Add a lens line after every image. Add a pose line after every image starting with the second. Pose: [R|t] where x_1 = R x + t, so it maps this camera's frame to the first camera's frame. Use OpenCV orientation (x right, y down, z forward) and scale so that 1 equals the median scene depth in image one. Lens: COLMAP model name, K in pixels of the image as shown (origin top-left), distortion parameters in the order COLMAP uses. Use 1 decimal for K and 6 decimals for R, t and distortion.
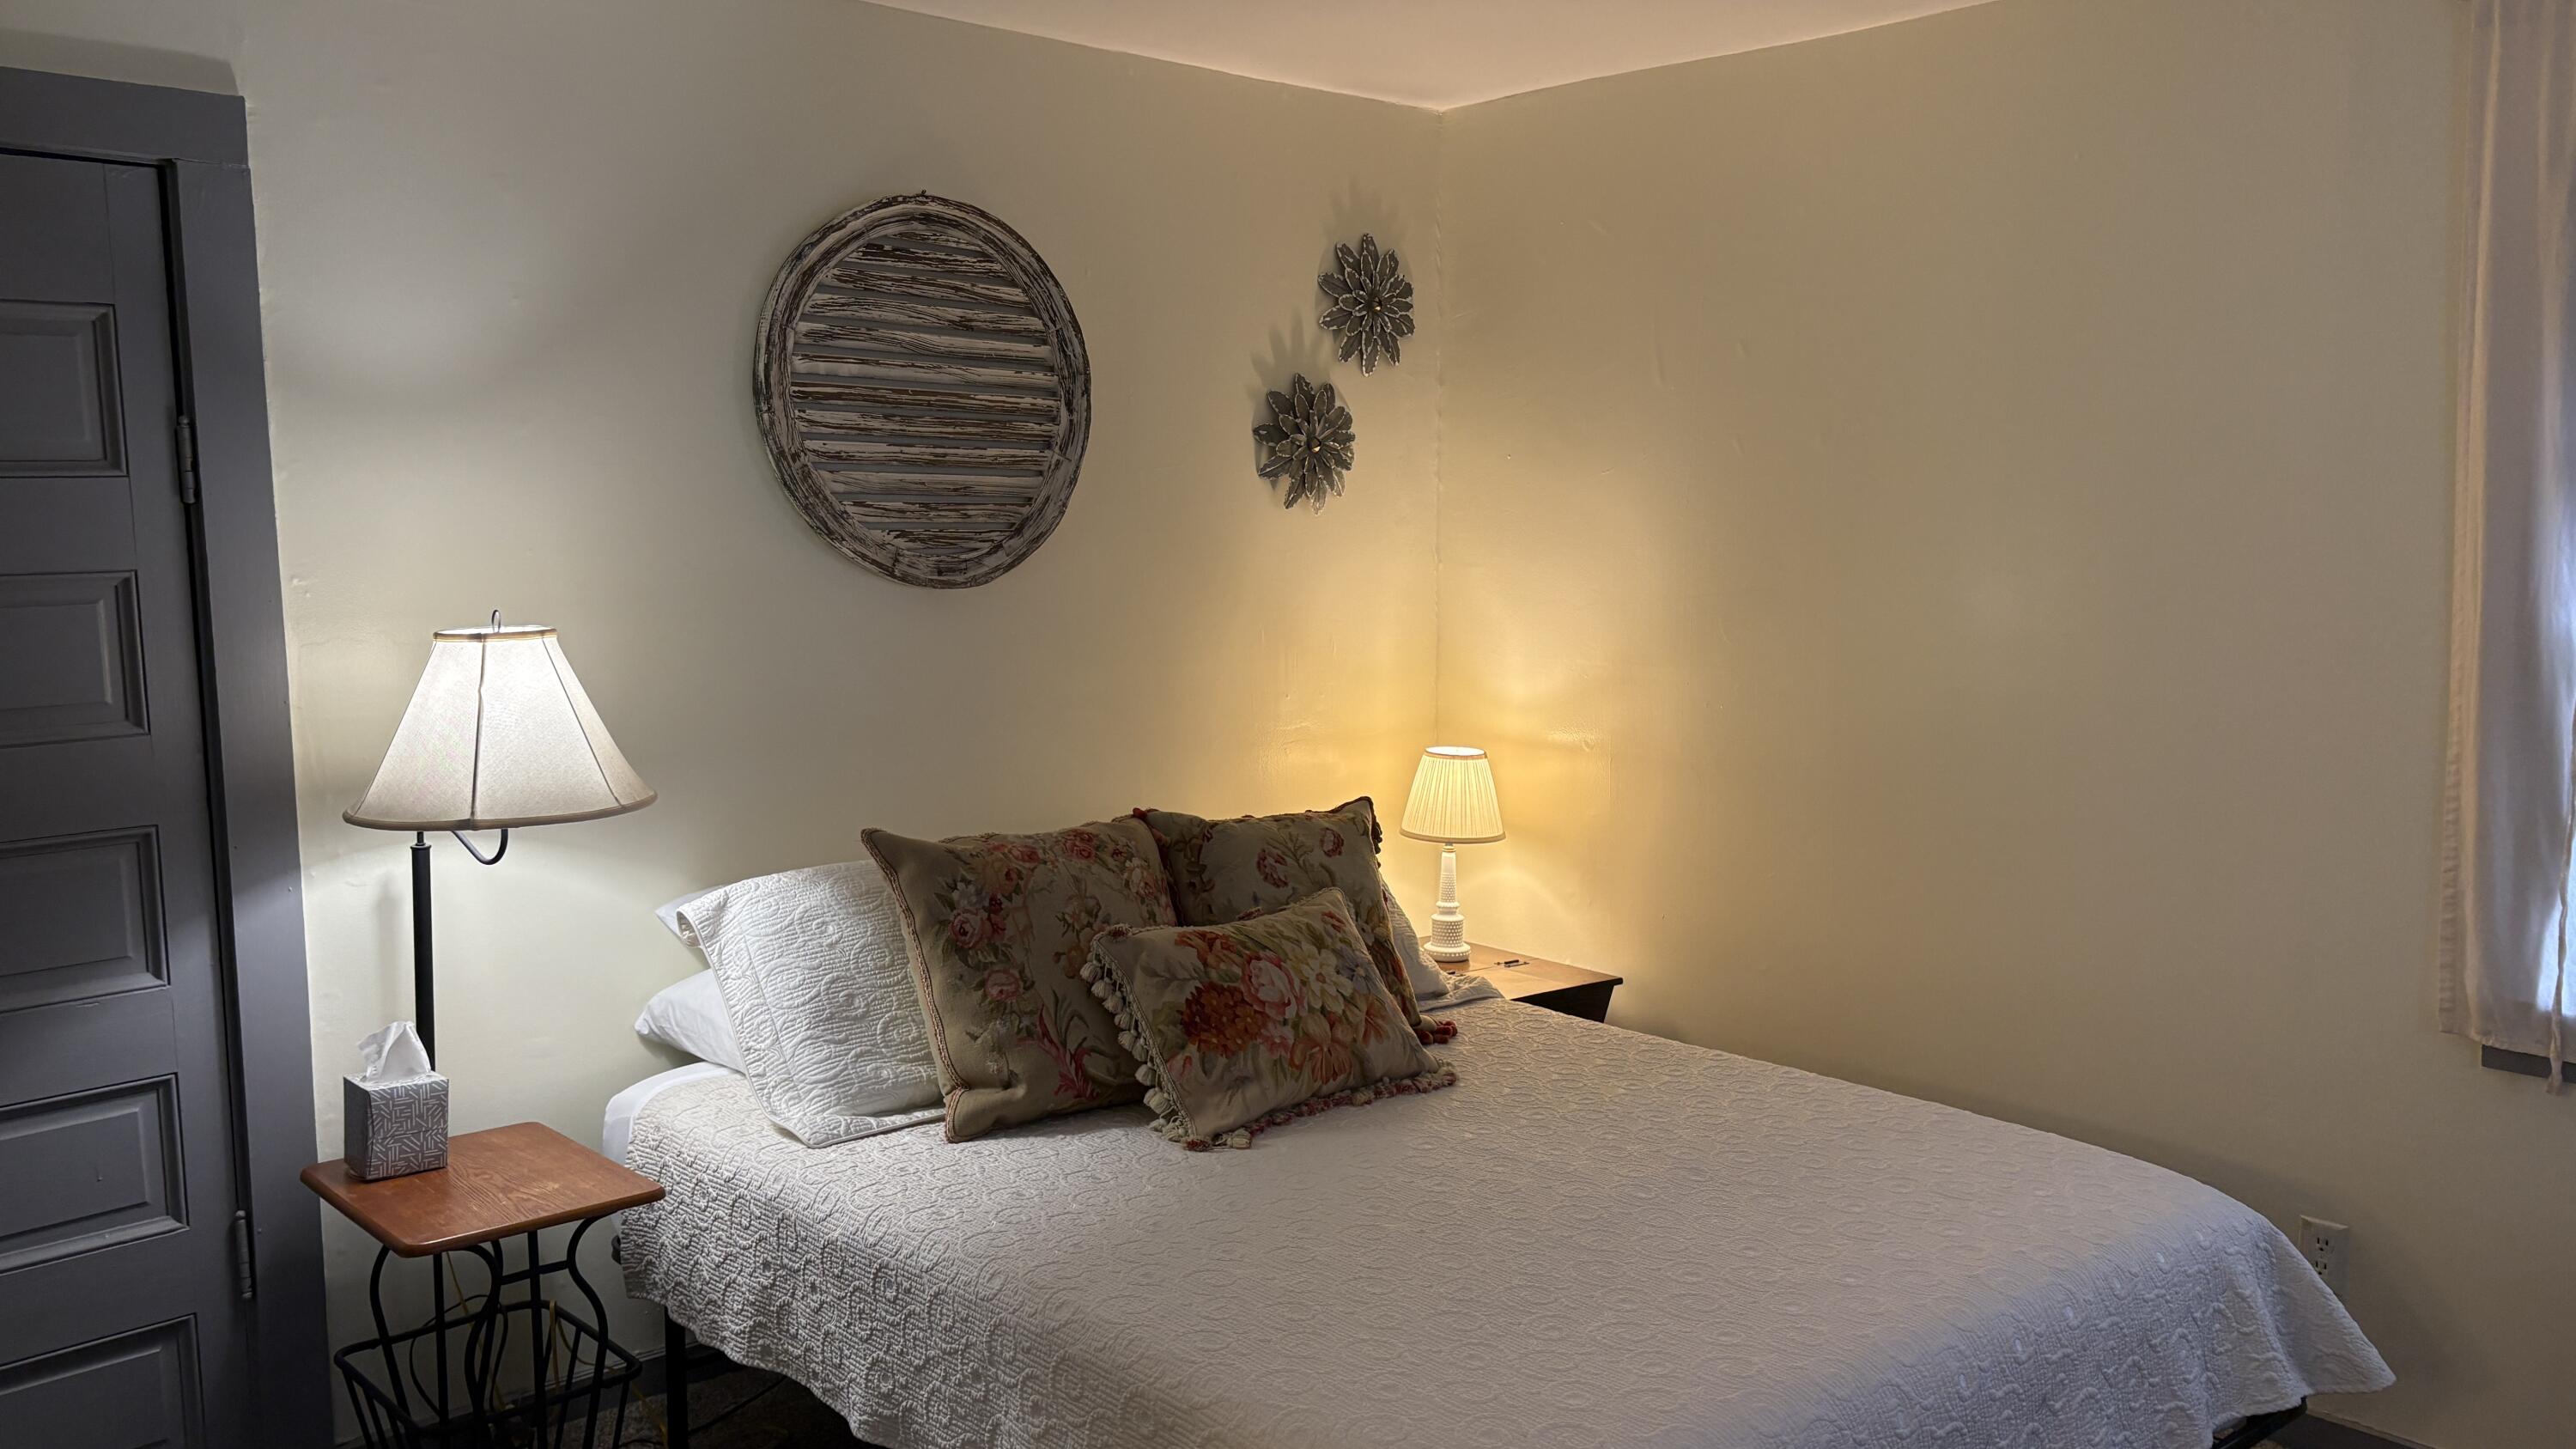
lens RADIAL K [[1917.7, 0, 1298.8], [0, 1917.7, 718.7], [0, 0, 1]] dist [0.029345, -0.039364]
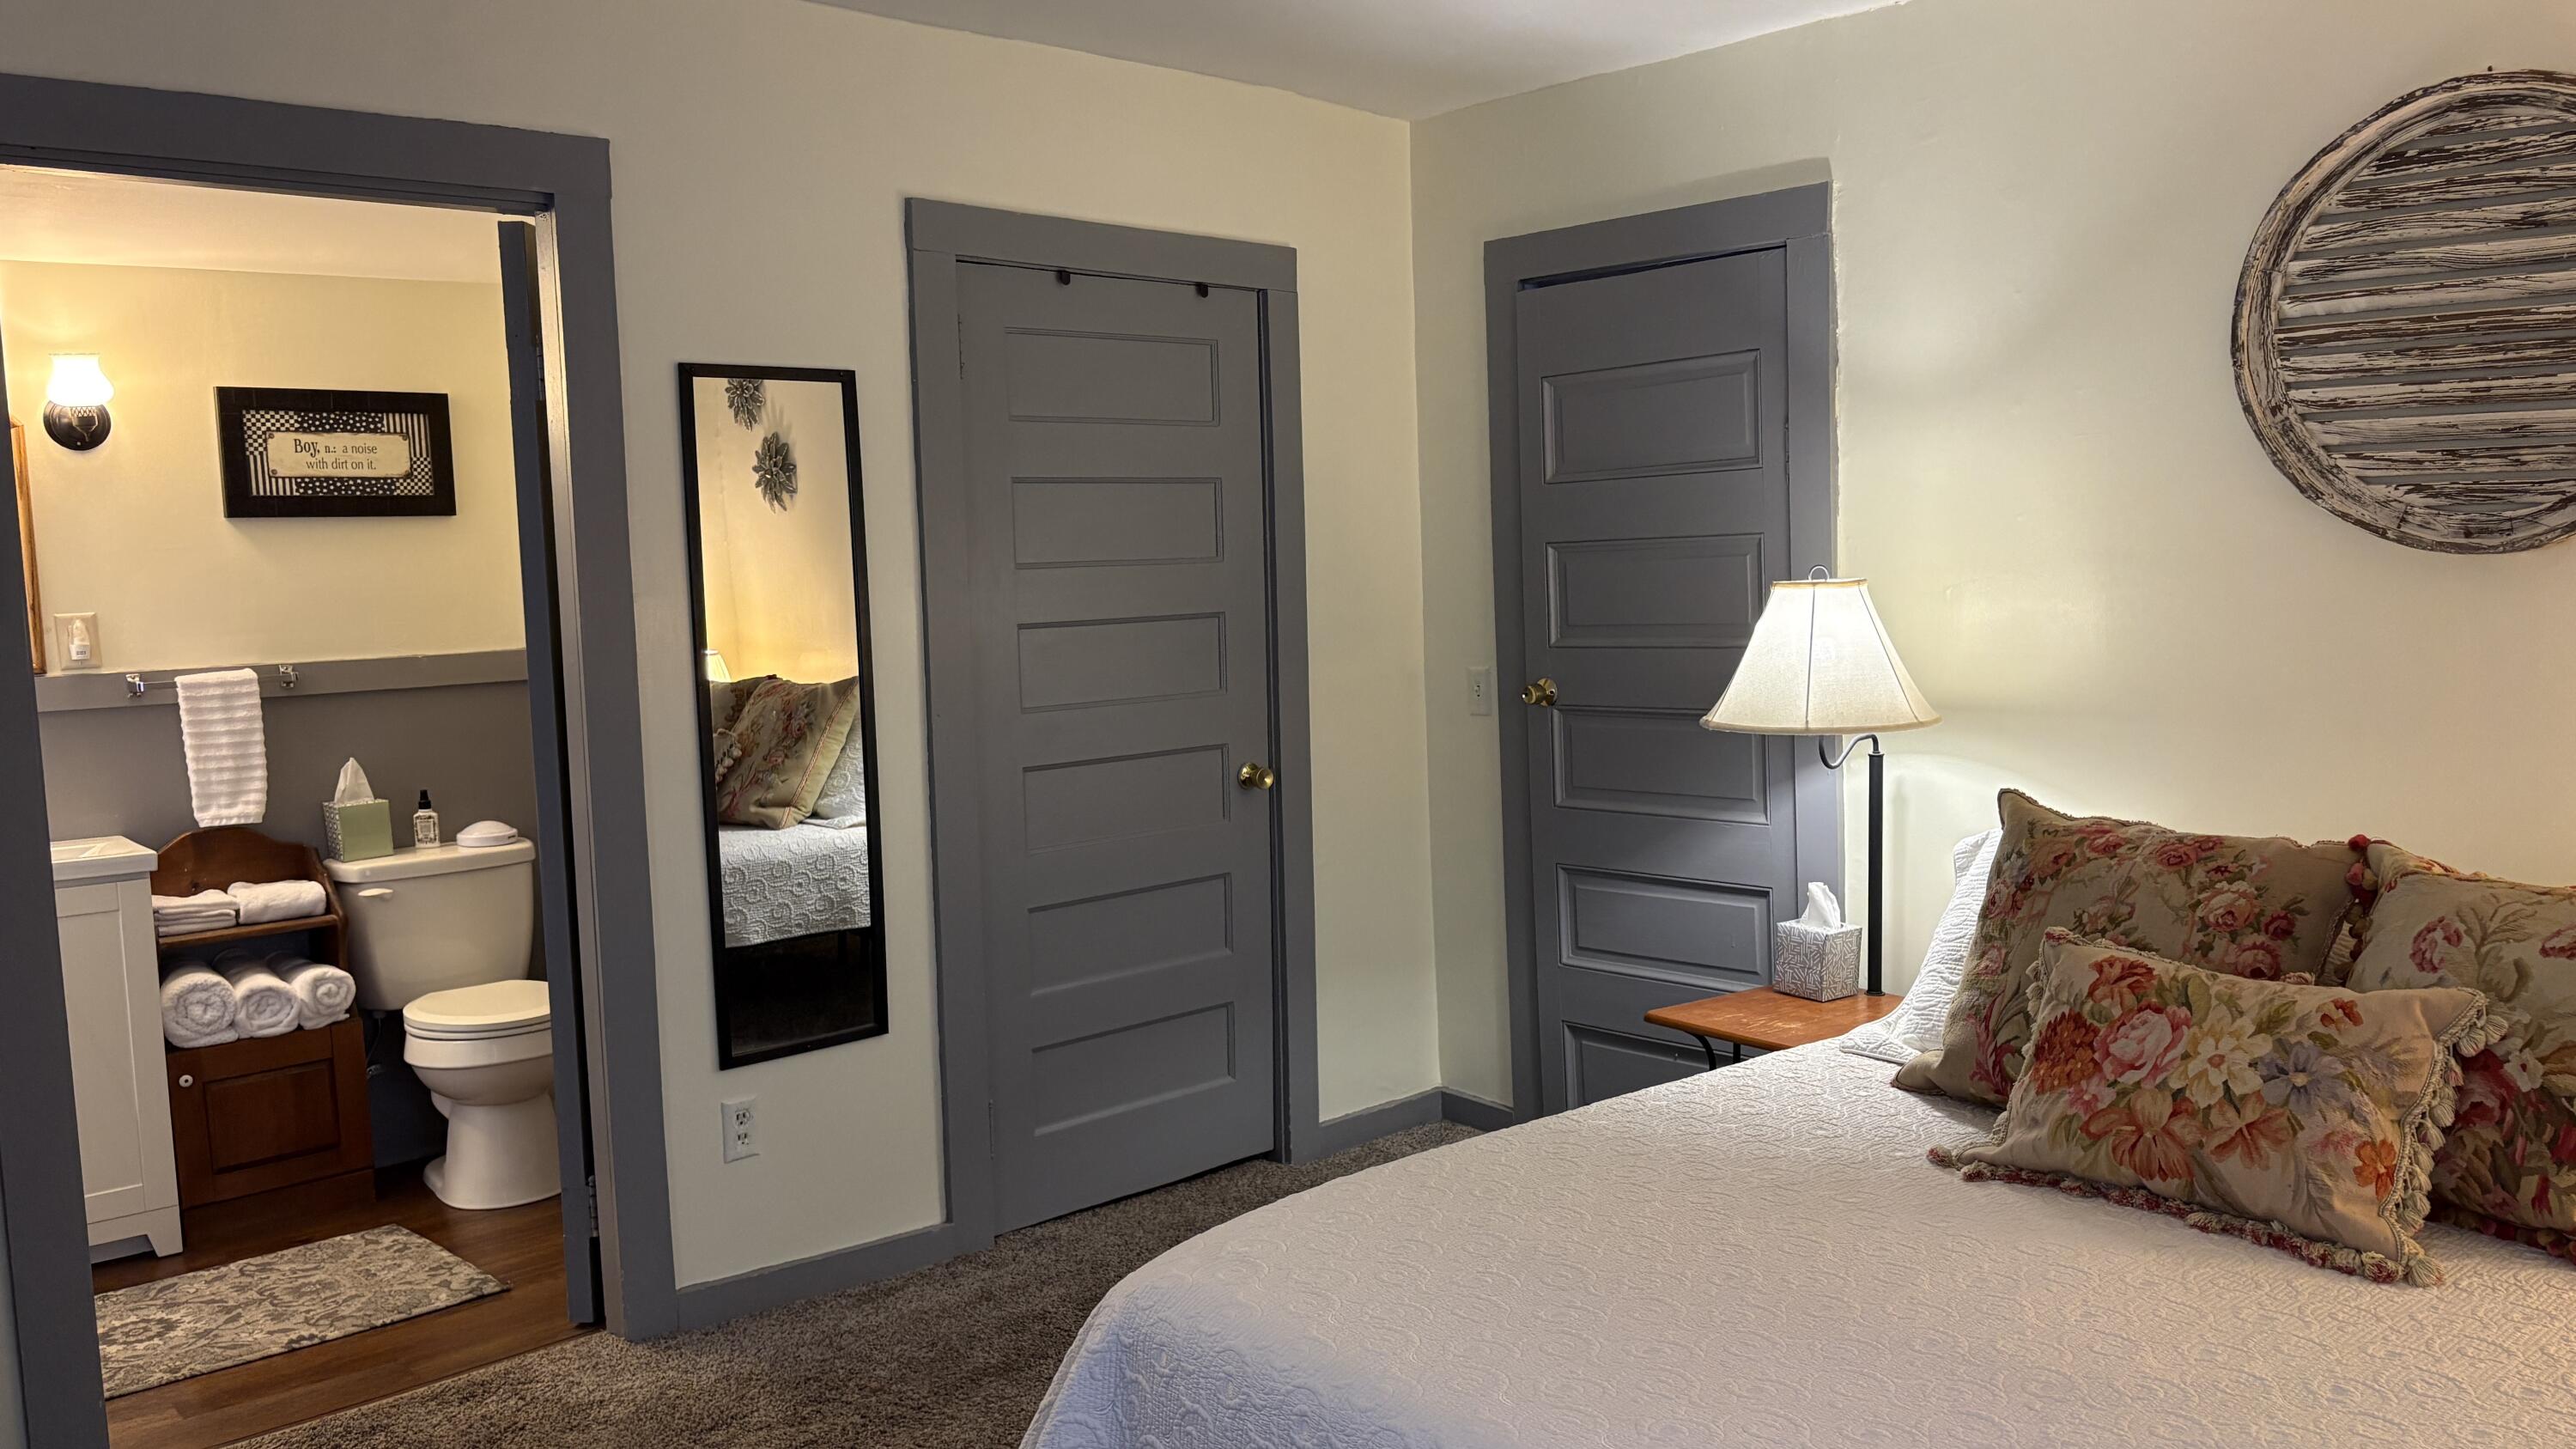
lens RADIAL K [[1917.7, 0, 1298.8], [0, 1917.7, 718.7], [0, 0, 1]] dist [0.029345, -0.039364]
pose [[-0.009613, 0.100834, -0.994857, 0.671175], [-0.069183, 0.992452, 0.101258, -0.048644], [0.997558, 0.069801, -0.002565, 0.530337]]
